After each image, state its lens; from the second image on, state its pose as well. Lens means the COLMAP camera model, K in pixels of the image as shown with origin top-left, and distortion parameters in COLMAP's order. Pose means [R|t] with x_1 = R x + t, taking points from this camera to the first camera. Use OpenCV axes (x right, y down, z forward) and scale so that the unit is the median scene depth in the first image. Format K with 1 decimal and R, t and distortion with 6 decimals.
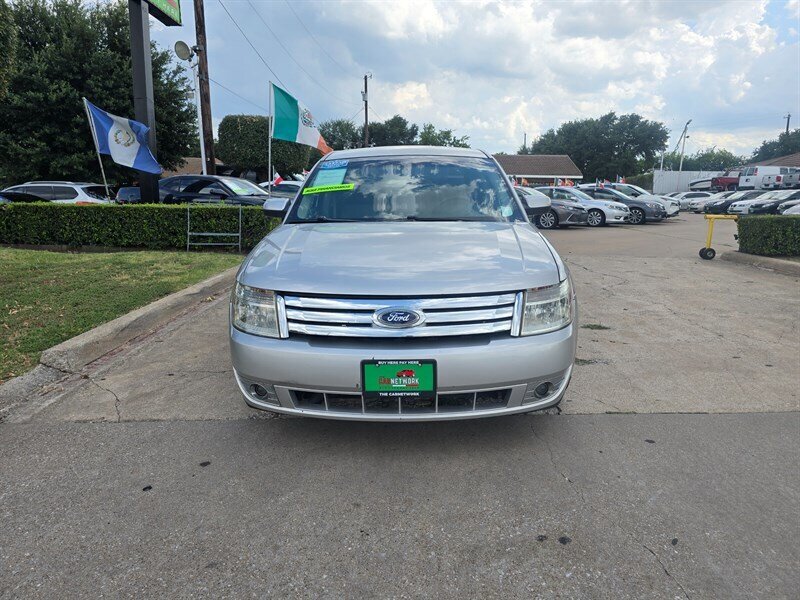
lens RADIAL K [[543.1, 0, 400.0], [0, 543.1, 300.0], [0, 0, 1]] dist [0.047667, -0.041017]
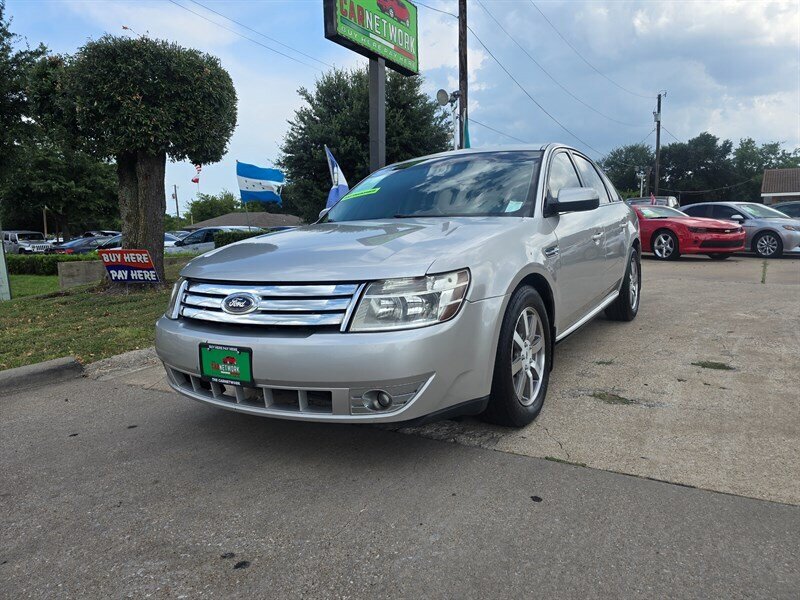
lens RADIAL K [[539.1, 0, 395.6], [0, 539.1, 289.6], [0, 0, 1]] dist [0.041206, -0.049455]
pose [[0.857253, 0.030647, -0.513982, 0.108895], [-0.070376, 0.995833, -0.058000, 0.006515], [0.510062, 0.085892, 0.855838, 0.045427]]
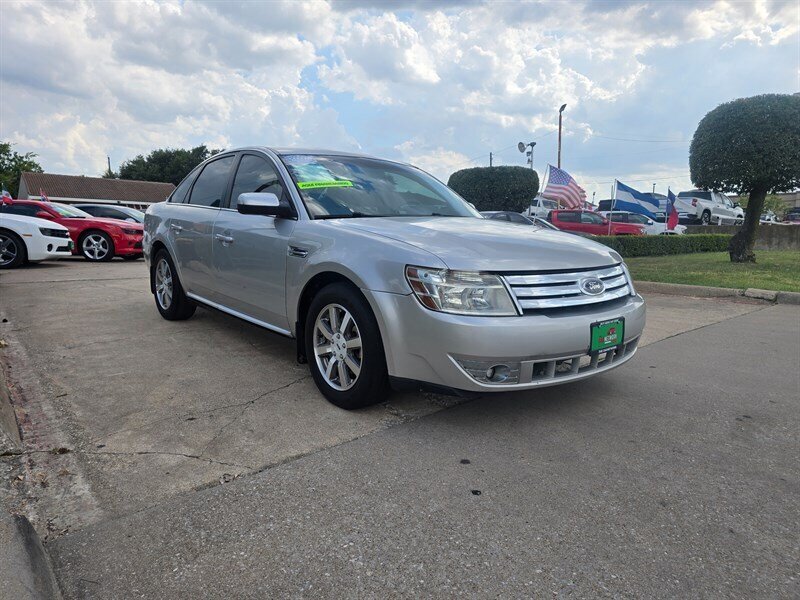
lens RADIAL K [[550.0, 0, 400.0], [0, 550.0, 300.0], [0, 0, 1]] dist [0.006006, 0.001666]
pose [[0.744675, -0.074705, 0.663234, -0.163434], [0.113340, 0.993438, -0.015359, 0.004822], [-0.657734, 0.086608, 0.748255, 0.056606]]
